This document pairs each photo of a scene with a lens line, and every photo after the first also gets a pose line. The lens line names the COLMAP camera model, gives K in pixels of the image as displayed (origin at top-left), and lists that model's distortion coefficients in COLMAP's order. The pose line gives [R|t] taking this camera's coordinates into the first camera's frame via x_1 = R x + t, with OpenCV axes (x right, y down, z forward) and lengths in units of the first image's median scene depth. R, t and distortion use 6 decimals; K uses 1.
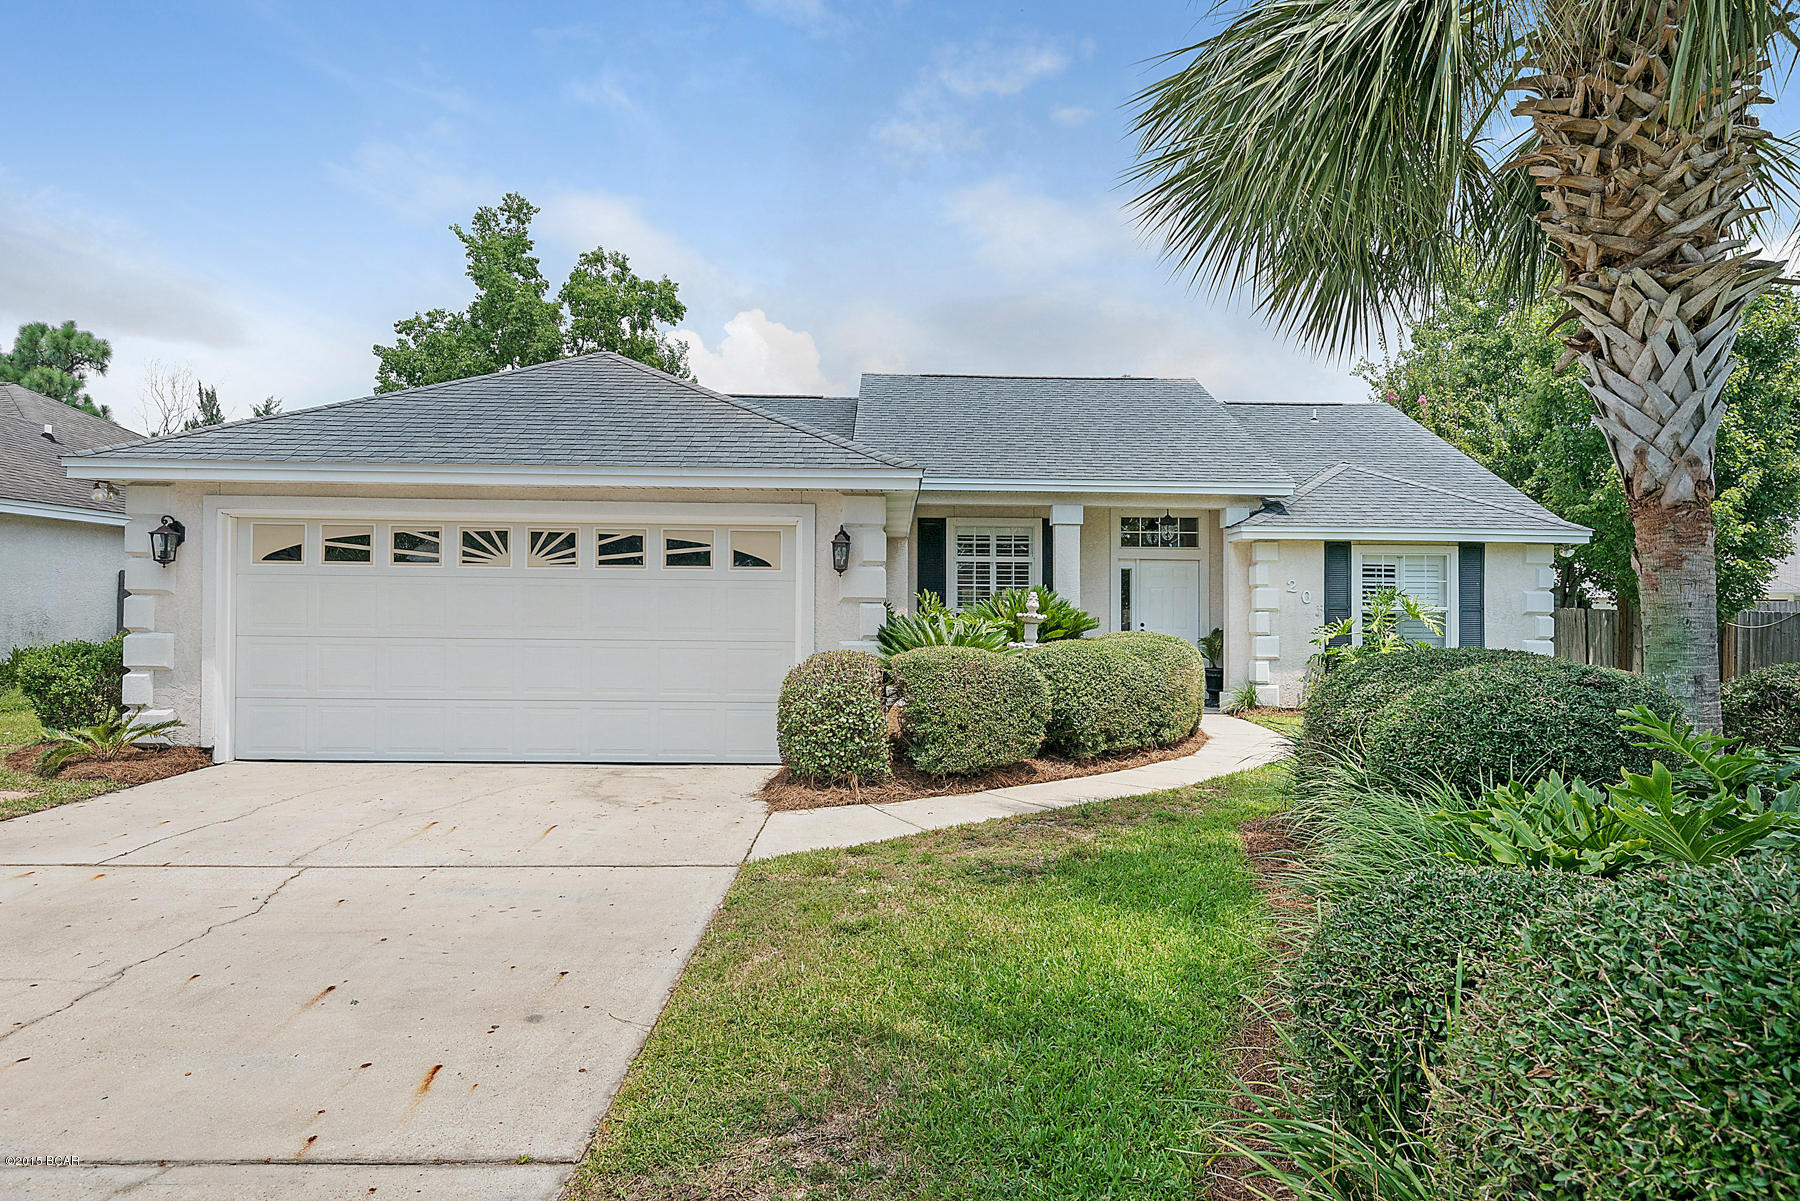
lens RADIAL K [[1022.3, 0, 864.1], [0, 1022.3, 633.8], [0, 0, 1]] dist [0.038295, -0.038151]
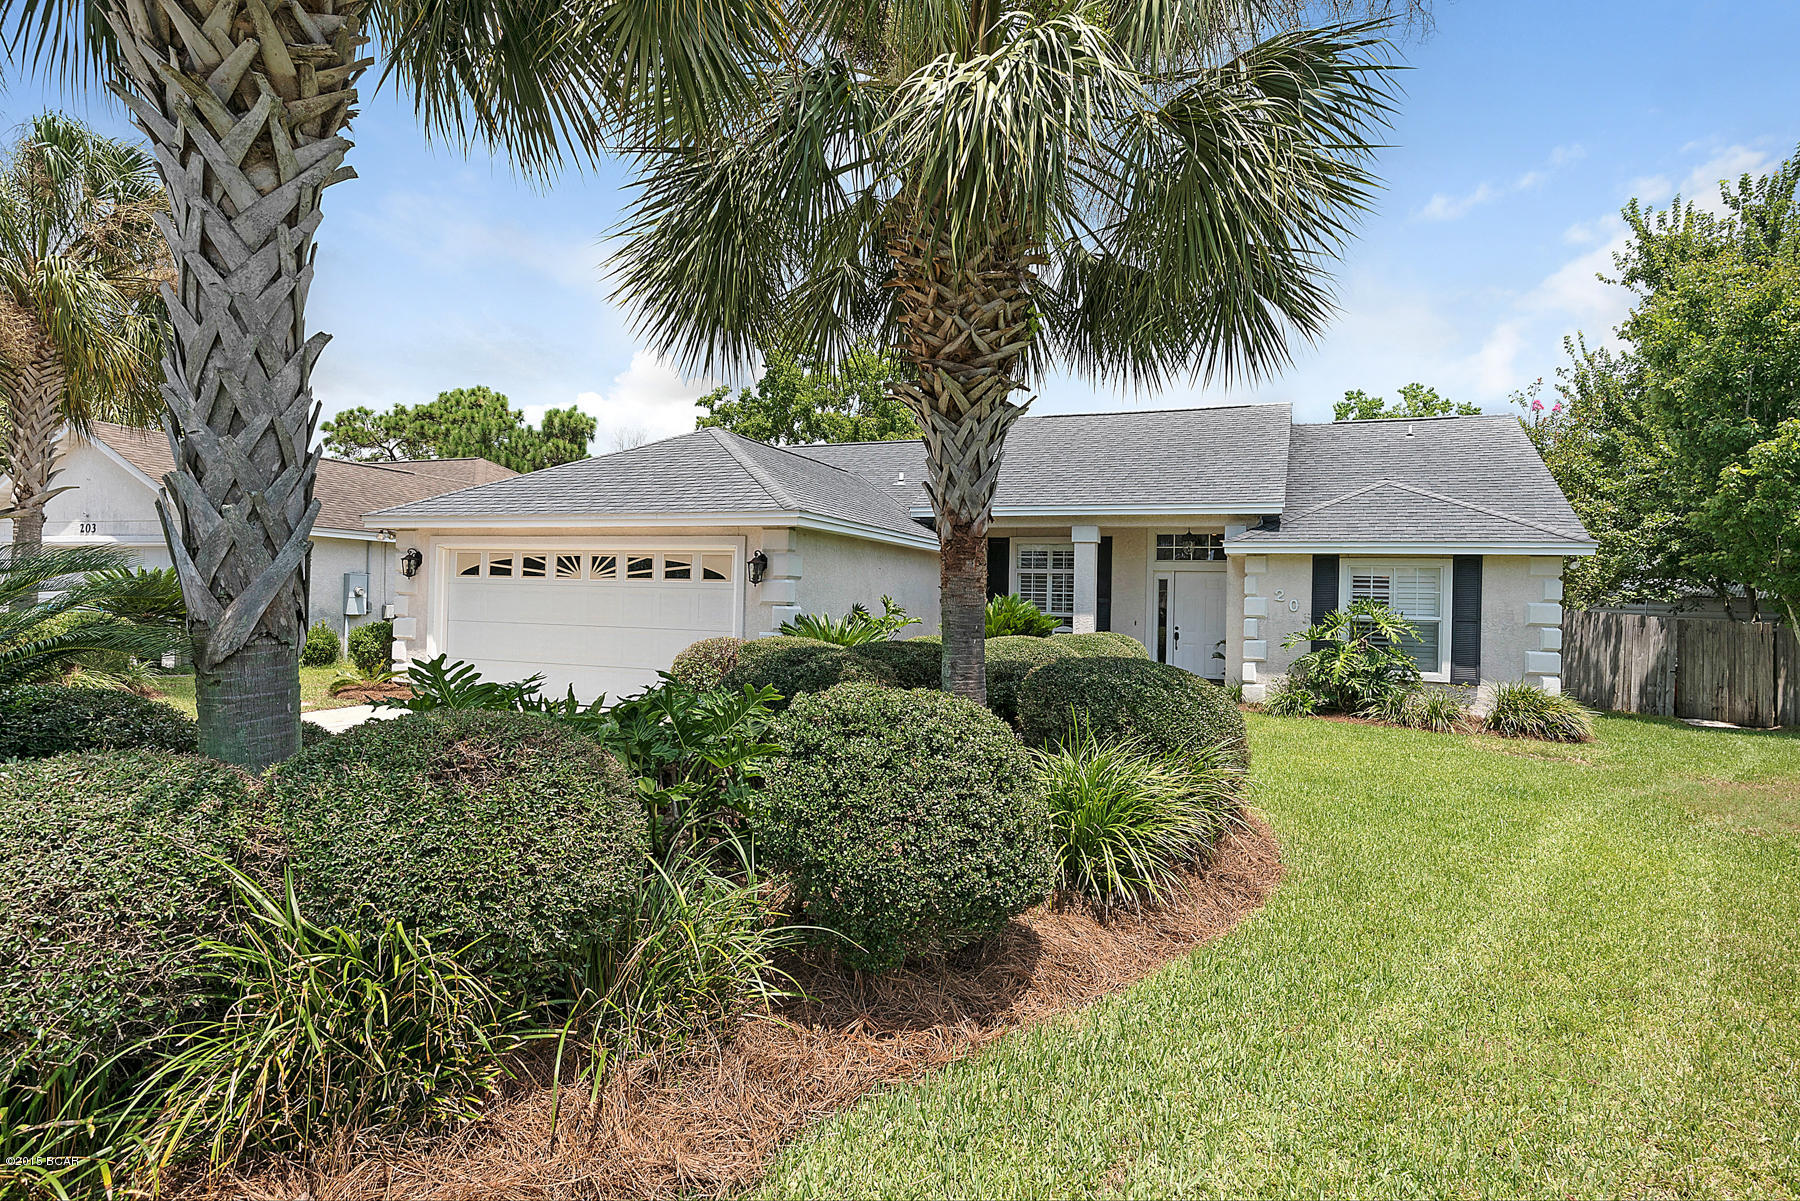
lens RADIAL K [[909.8, 0, 900.0], [0, 909.8, 600.5], [0, 0, 1]] dist [0.019005, -0.000138]
pose [[0.930033, 0.011259, -0.367302, 0.396448], [-0.023624, 0.999295, -0.029185, -0.002986], [0.366715, 0.035820, 0.929644, -0.064652]]
